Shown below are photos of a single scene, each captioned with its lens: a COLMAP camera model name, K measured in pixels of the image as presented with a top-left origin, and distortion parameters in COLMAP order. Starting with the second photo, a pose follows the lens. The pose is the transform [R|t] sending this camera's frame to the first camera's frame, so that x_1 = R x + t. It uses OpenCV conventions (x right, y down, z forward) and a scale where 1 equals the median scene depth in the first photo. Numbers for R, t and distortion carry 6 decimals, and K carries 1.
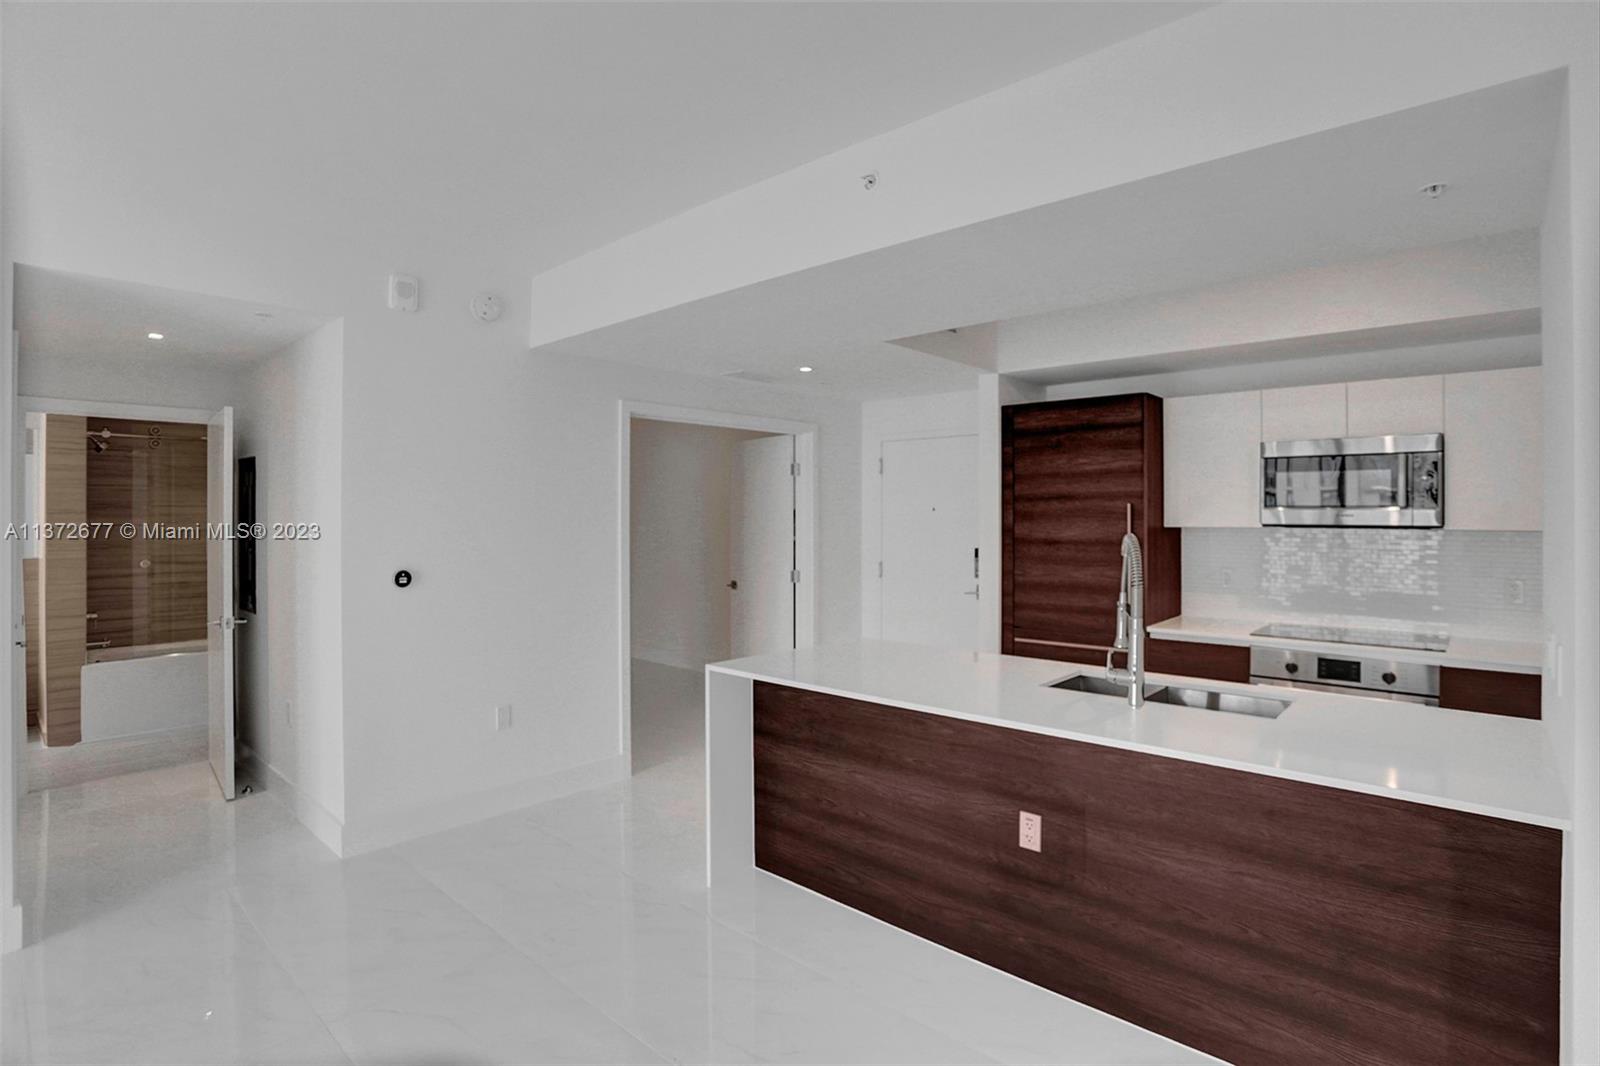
lens RADIAL K [[793.4, 0, 799.0], [0, 793.4, 526.2], [0, 0, 1]] dist [-0.061176, 0.024937]
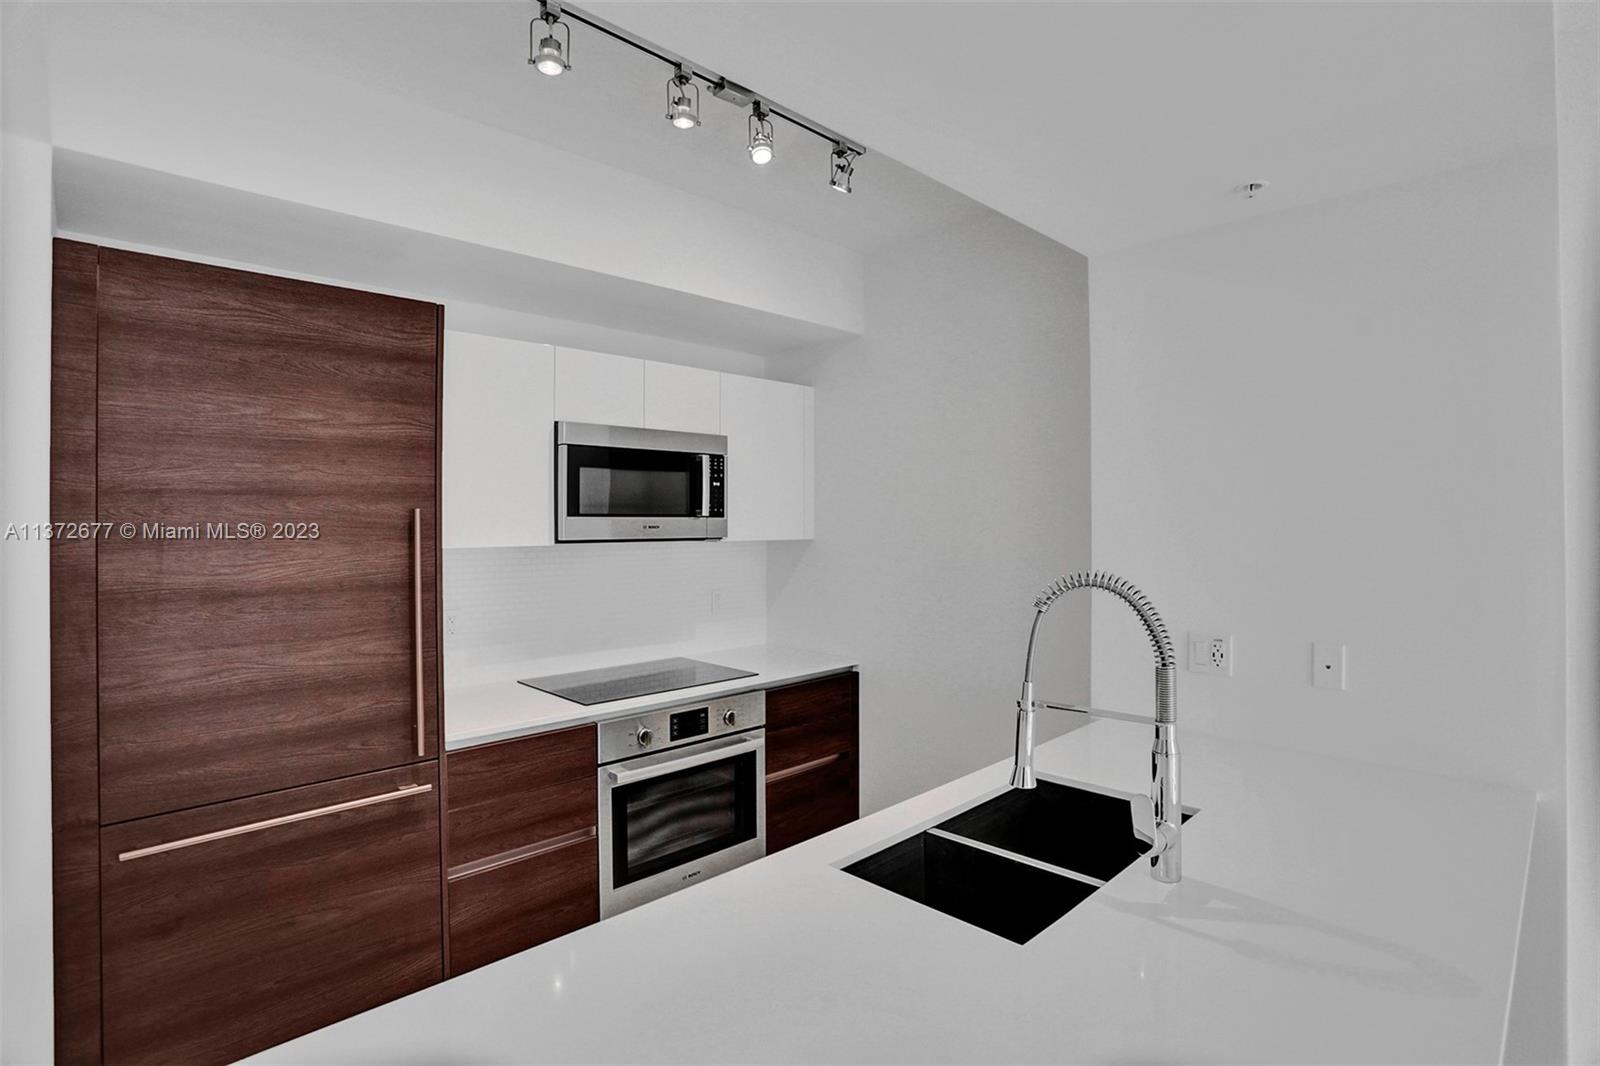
lens RADIAL K [[793.4, 0, 795.8], [0, 793.4, 519.7], [0, 0, 1]] dist [-0.061176, 0.024937]
pose [[0.076956, 0.000147, 0.997034, -0.103460], [0.017577, 0.999844, -0.001505, -0.020662], [-0.996880, 0.017641, 0.076941, 0.906385]]
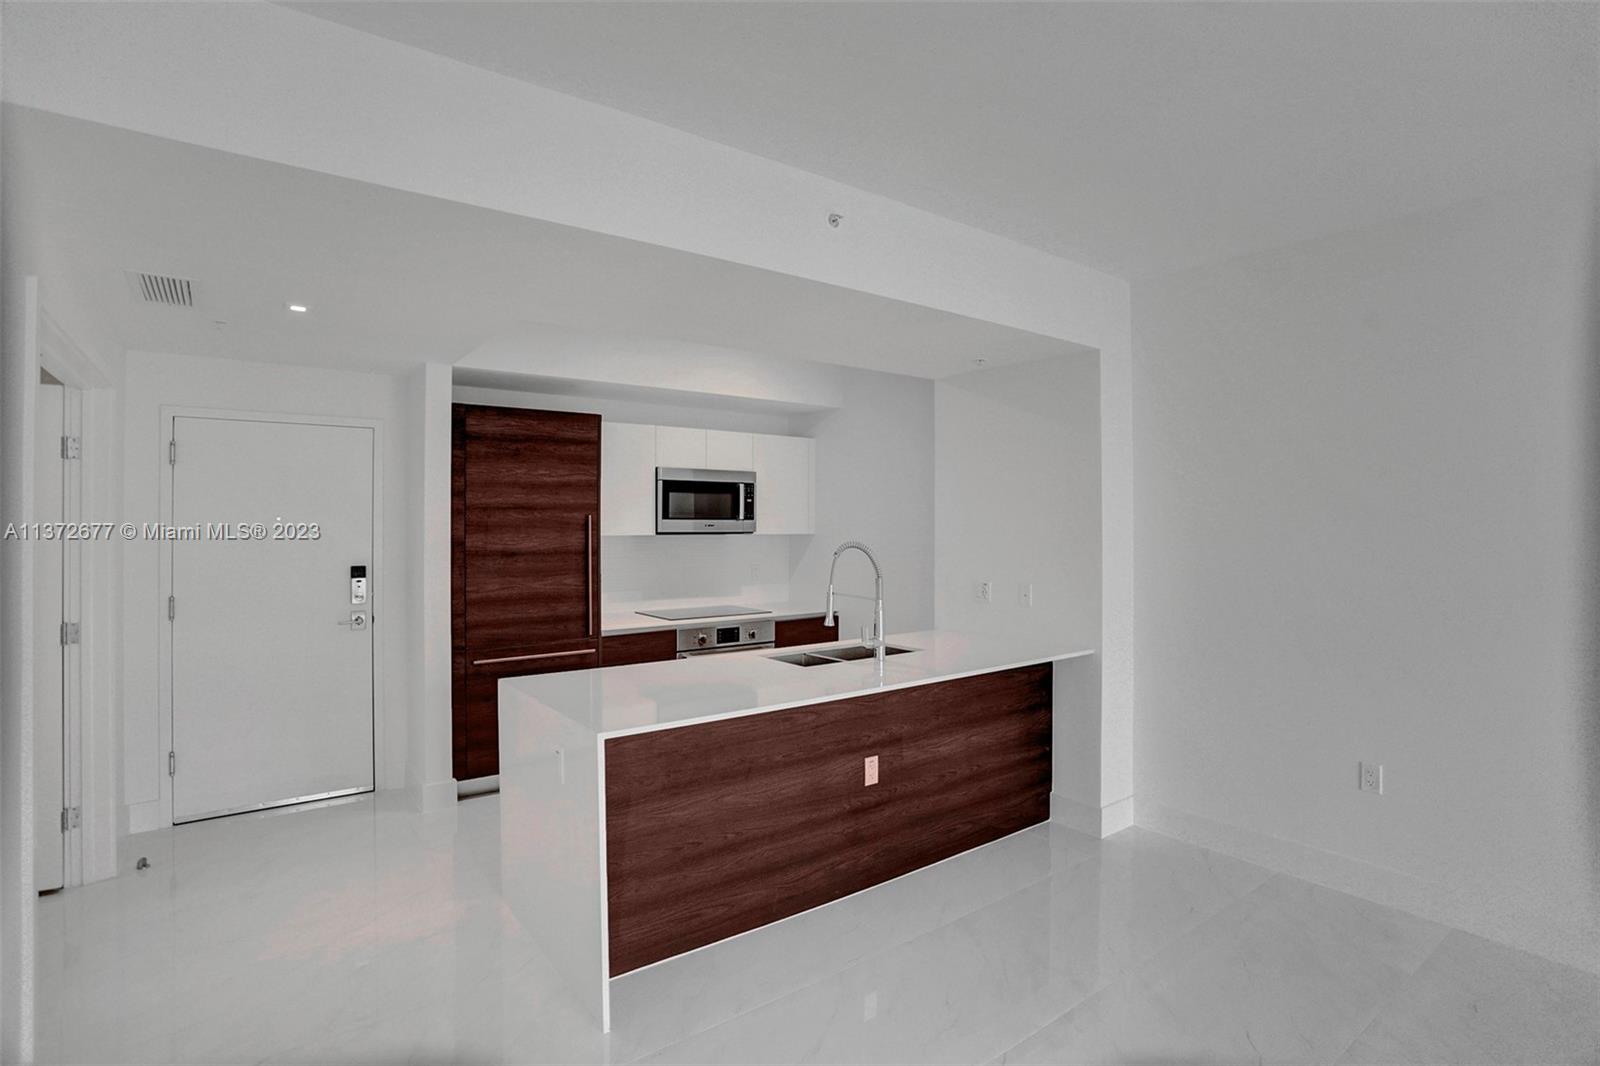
lens RADIAL K [[793.4, 0, 804.2], [0, 793.4, 525.0], [0, 0, 1]] dist [-0.061176, 0.024937]
pose [[0.192286, -0.003041, 0.981334, -0.760441], [0.011820, 0.999930, 0.000783, -0.016326], [-0.981268, 0.011449, 0.192308, 0.639388]]
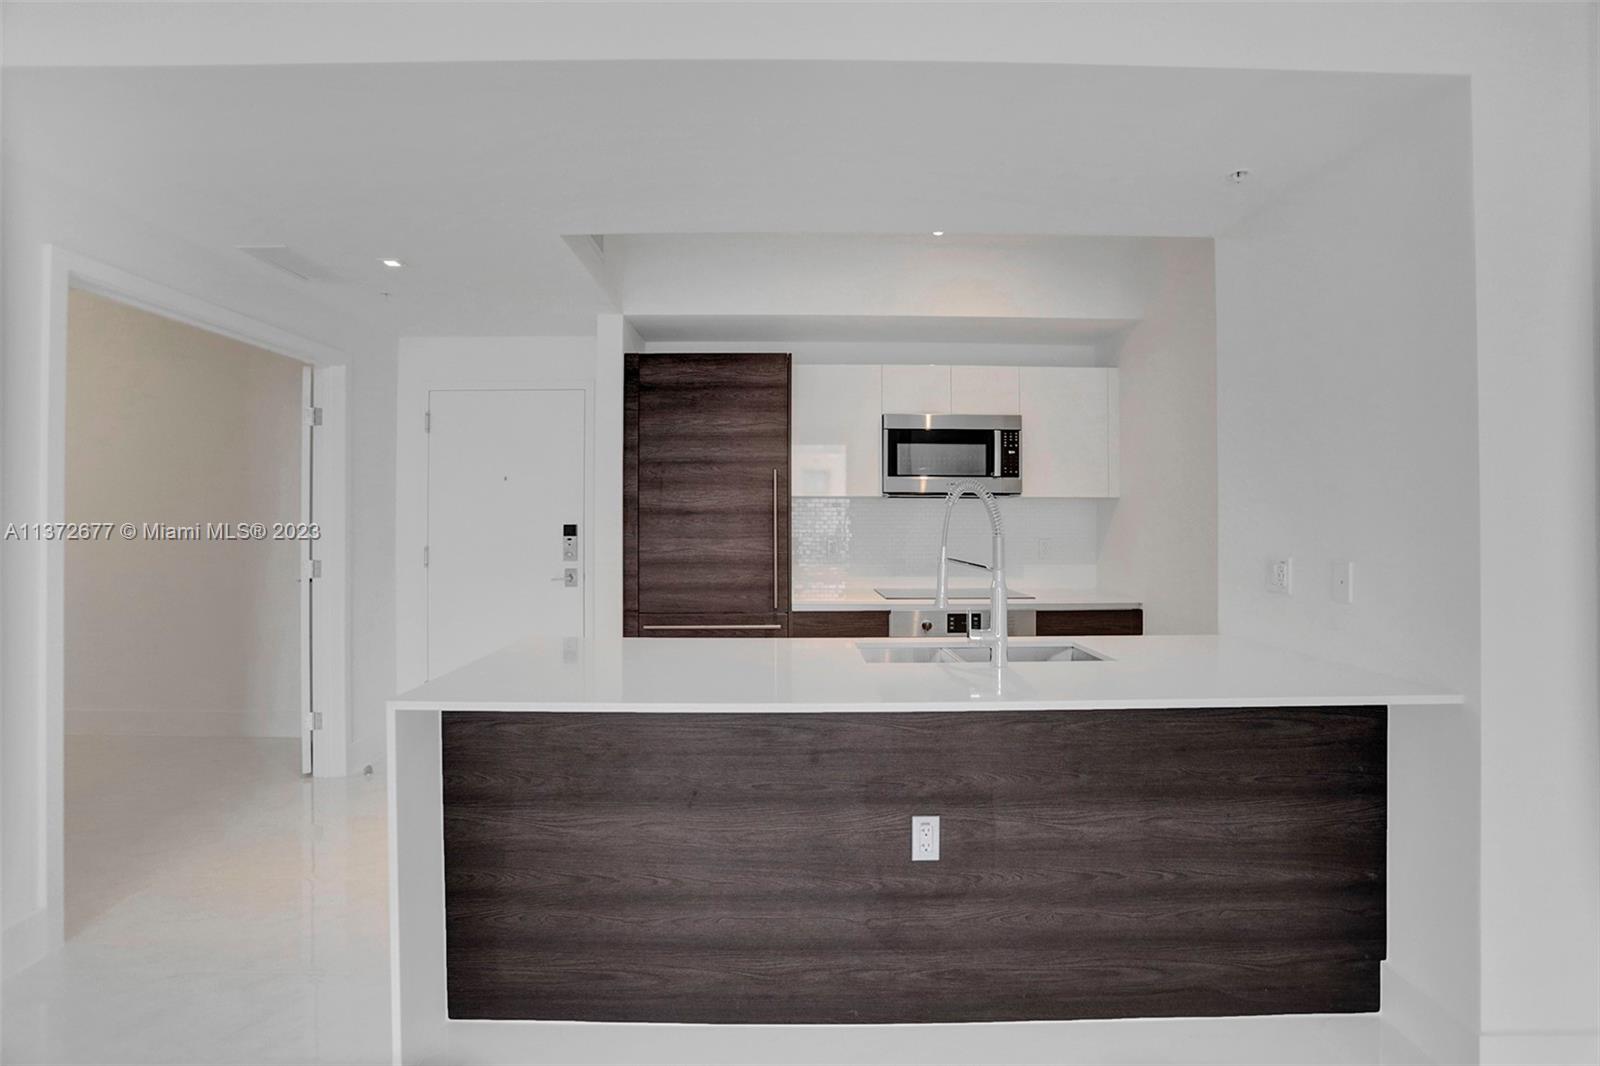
lens RADIAL K [[793.4, 0, 789.2], [0, 793.4, 516.4], [0, 0, 1]] dist [-0.061176, 0.024937]
pose [[0.736219, 0.000235, 0.676743, -0.270333], [0.008276, 0.999922, -0.009349, 0.046518], [-0.676693, 0.012484, 0.736160, 0.368995]]
